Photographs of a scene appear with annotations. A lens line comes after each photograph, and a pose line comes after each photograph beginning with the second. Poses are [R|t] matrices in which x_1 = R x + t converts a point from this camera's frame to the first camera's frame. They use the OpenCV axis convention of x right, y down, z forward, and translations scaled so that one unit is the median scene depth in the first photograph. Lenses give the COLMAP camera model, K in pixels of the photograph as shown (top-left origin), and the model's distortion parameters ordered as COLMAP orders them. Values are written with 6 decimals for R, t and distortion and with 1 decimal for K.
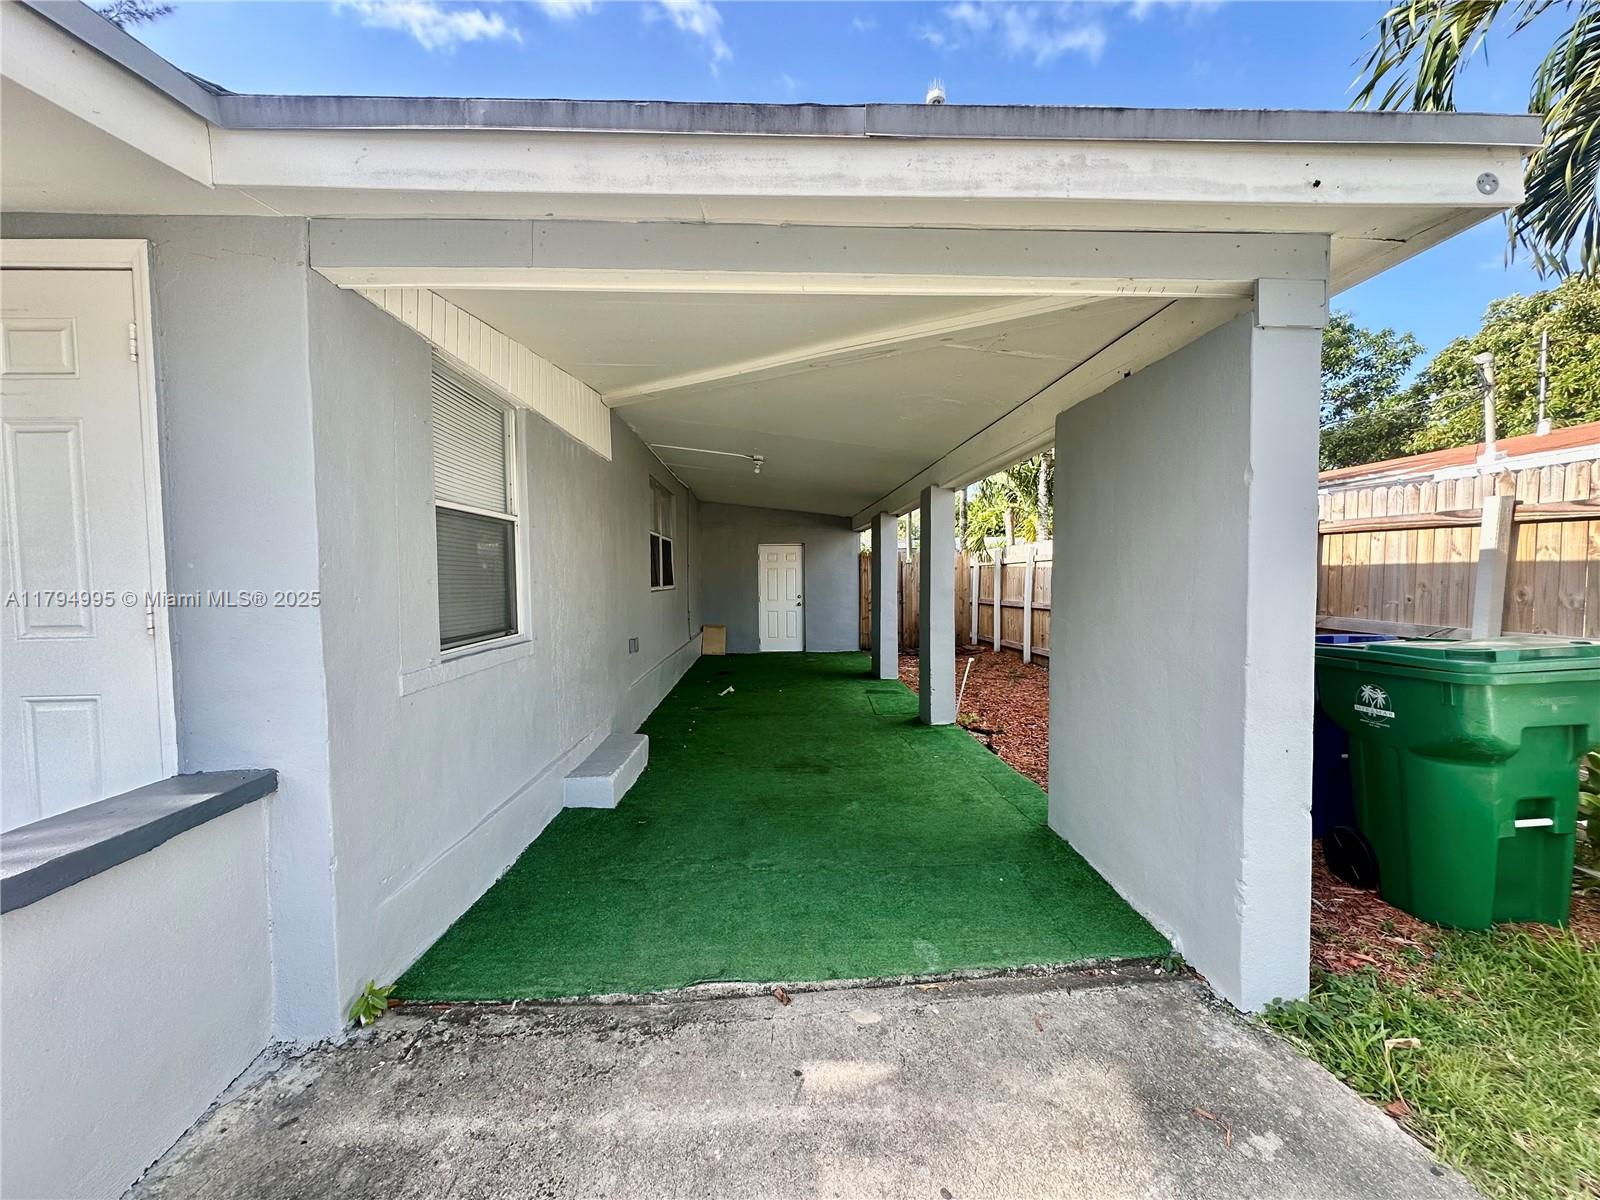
lens RADIAL K [[639.2, 0, 798.6], [0, 639.2, 597.6], [0, 0, 1]] dist [-0.004272, 0.000277]
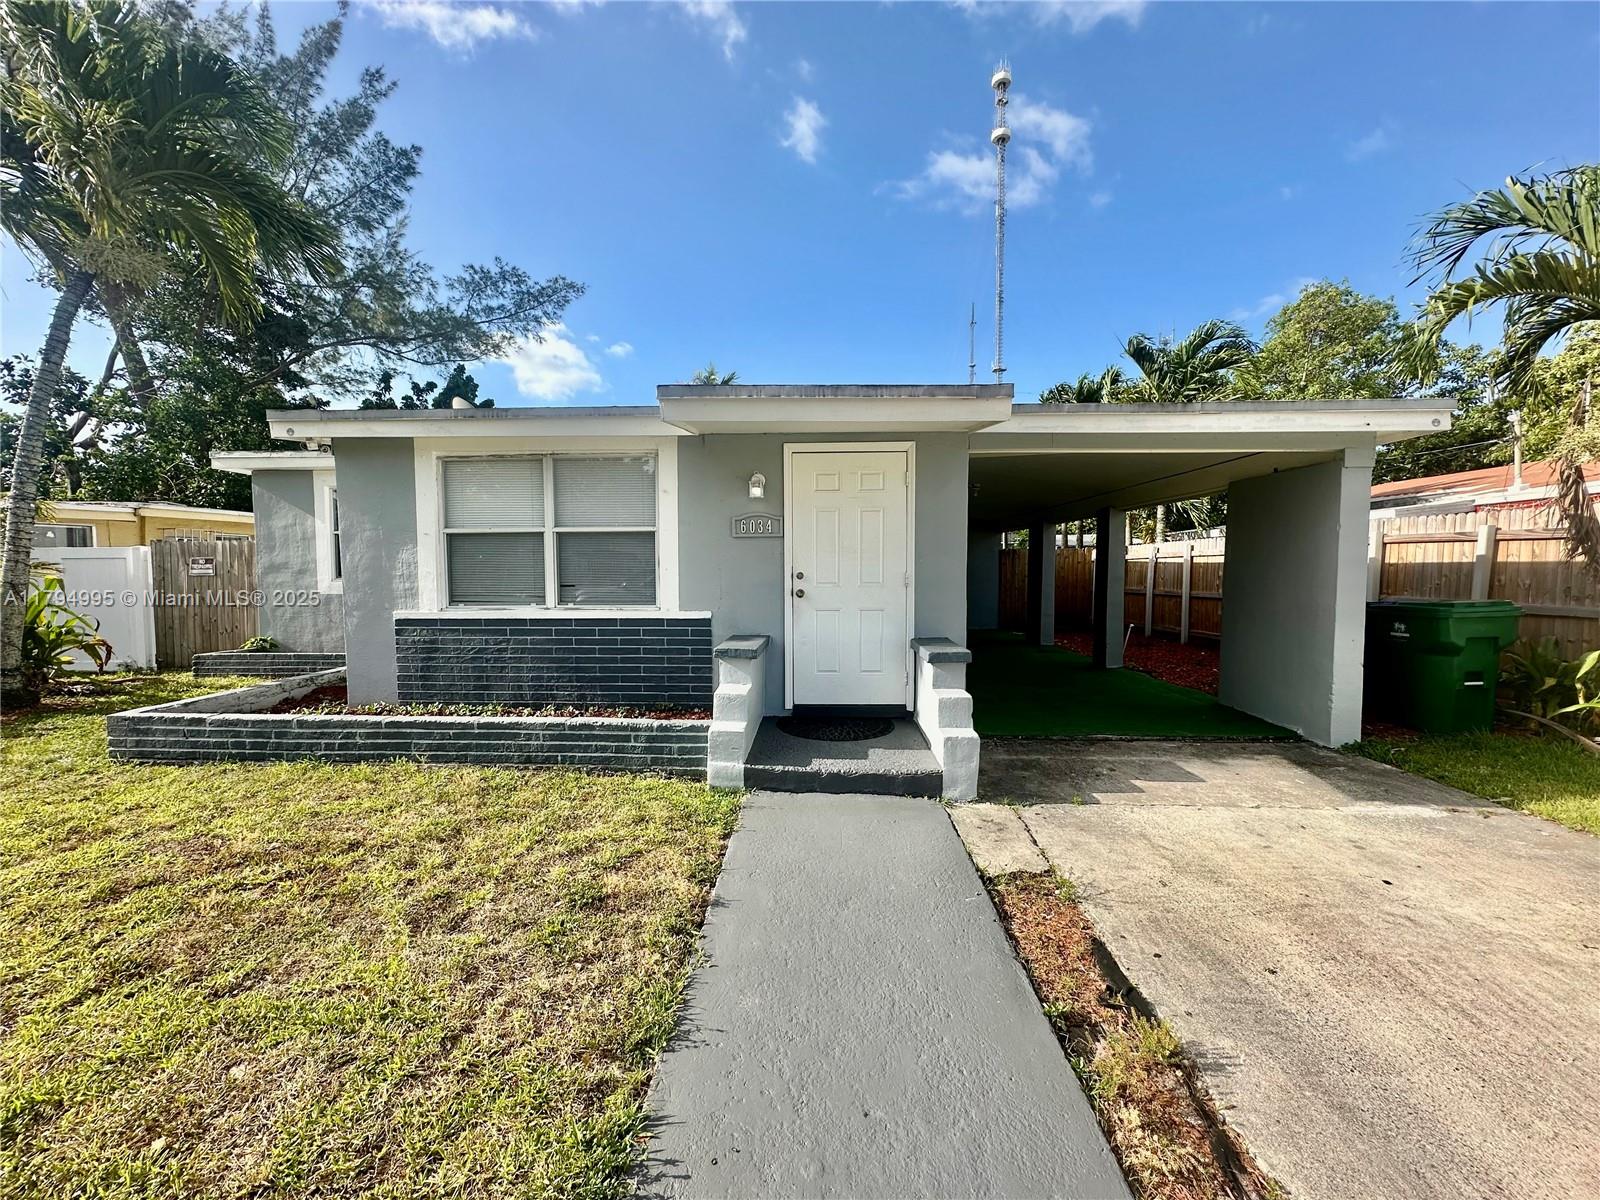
lens RADIAL K [[639.2, 0, 798.6], [0, 639.2, 597.6], [0, 0, 1]] dist [-0.004272, 0.000277]
pose [[0.996586, 0.012904, -0.081547, -0.661297], [-0.011786, 0.999830, 0.014172, 0.039711], [0.081716, -0.013163, 0.996569, -0.920534]]
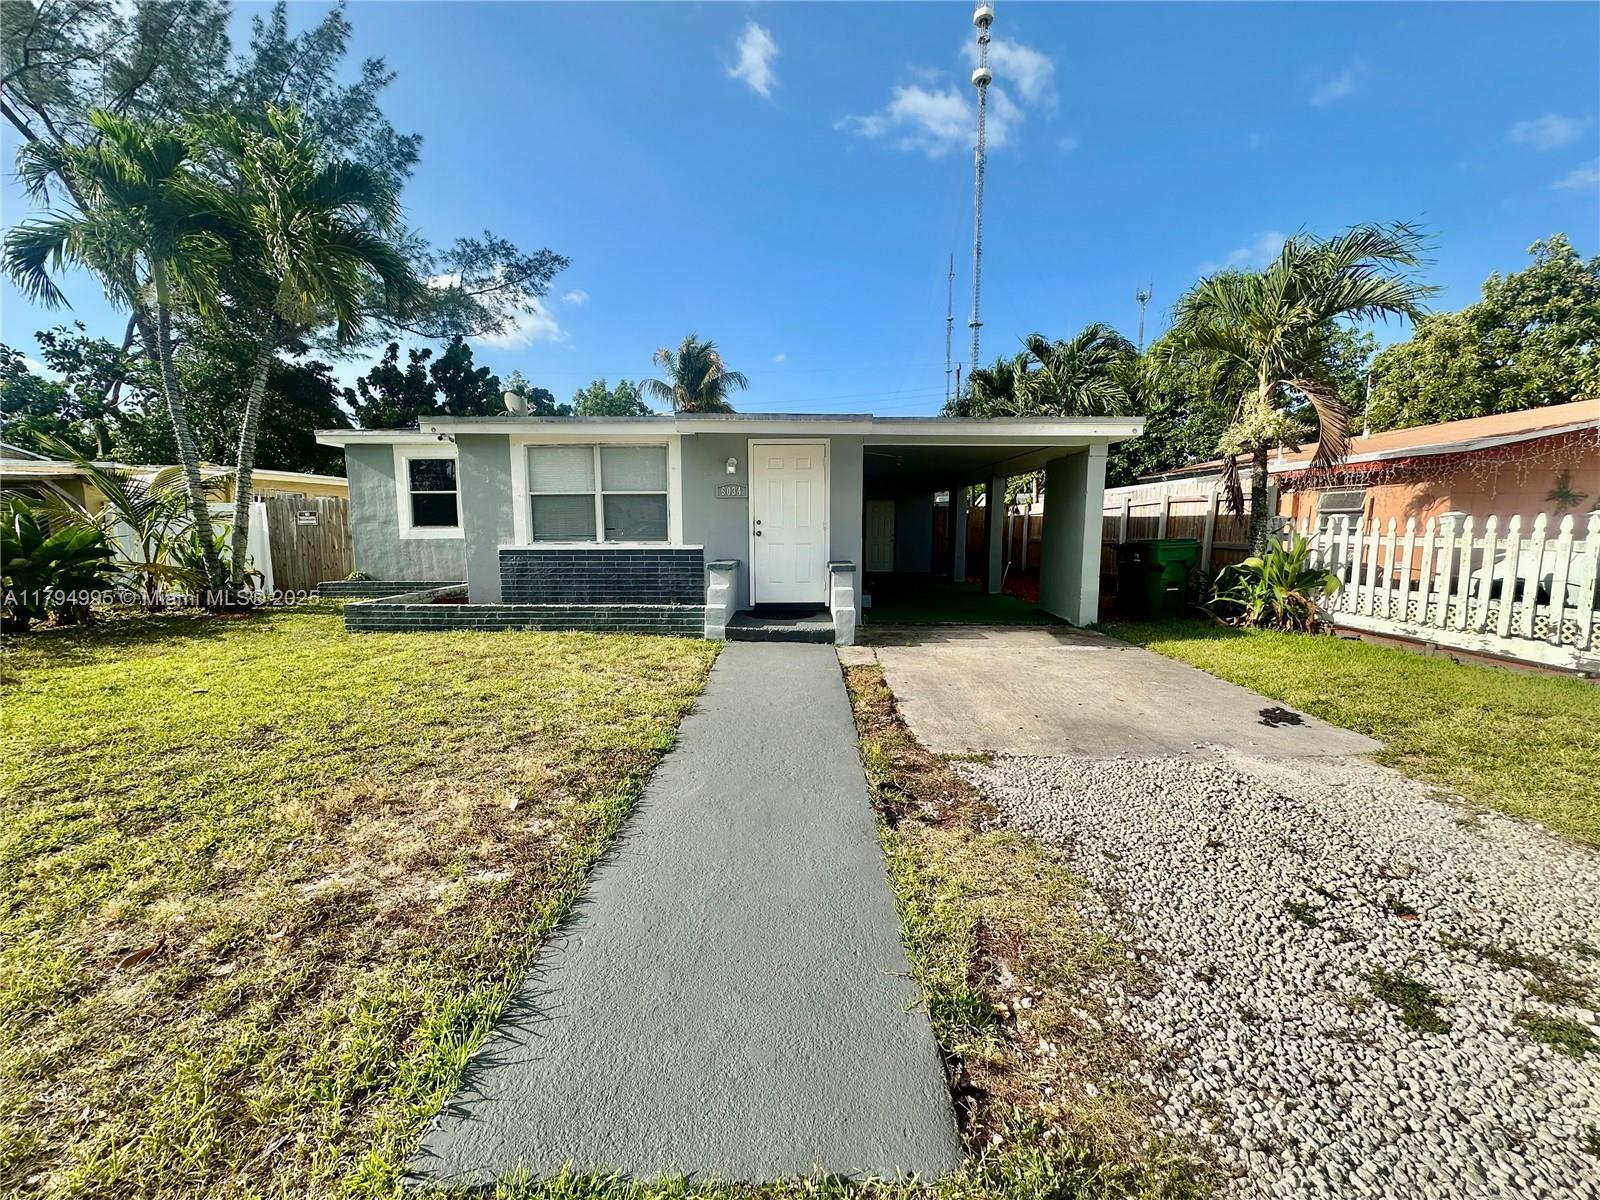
lens RADIAL K [[639.2, 0, 798.6], [0, 639.2, 597.6], [0, 0, 1]] dist [-0.004272, 0.000277]
pose [[0.998968, 0.015426, -0.042729, -0.529928], [-0.011975, 0.996733, 0.079877, 0.095343], [0.043822, -0.079283, 0.995888, -1.795845]]
